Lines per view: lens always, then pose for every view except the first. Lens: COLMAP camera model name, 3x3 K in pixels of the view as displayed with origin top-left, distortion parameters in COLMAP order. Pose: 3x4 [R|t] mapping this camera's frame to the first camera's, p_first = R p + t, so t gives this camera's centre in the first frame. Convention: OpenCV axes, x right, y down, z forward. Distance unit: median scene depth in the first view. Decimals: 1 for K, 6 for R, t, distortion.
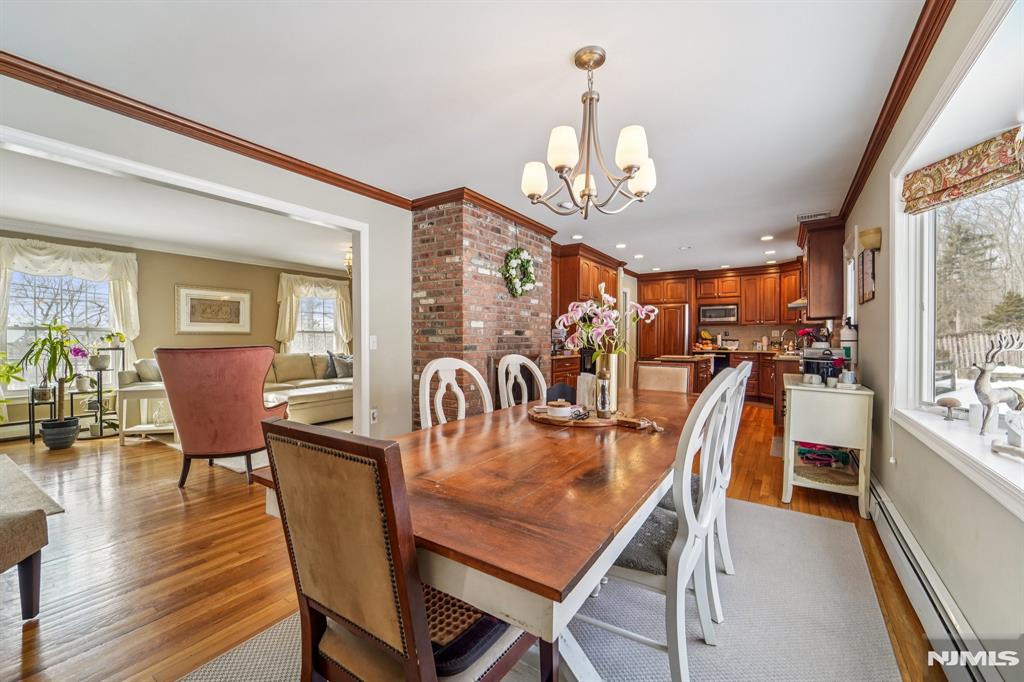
lens RADIAL K [[417.6, 0, 513.8], [0, 417.6, 335.1], [0, 0, 1]] dist [0.001448, -0.003082]
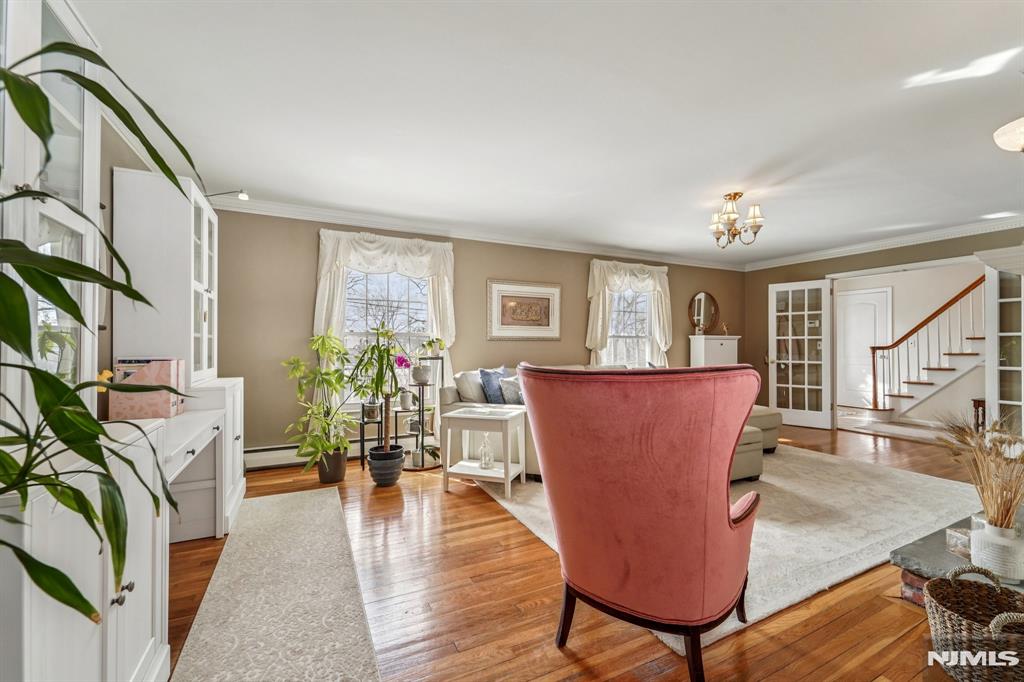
lens RADIAL K [[417.6, 0, 513.8], [0, 417.6, 335.1], [0, 0, 1]] dist [0.001448, -0.003082]
pose [[0.860224, 0.003062, -0.509907, -0.418960], [-0.004796, 0.999986, -0.002086, -0.012004], [0.509894, 0.004240, 0.860227, 0.386972]]
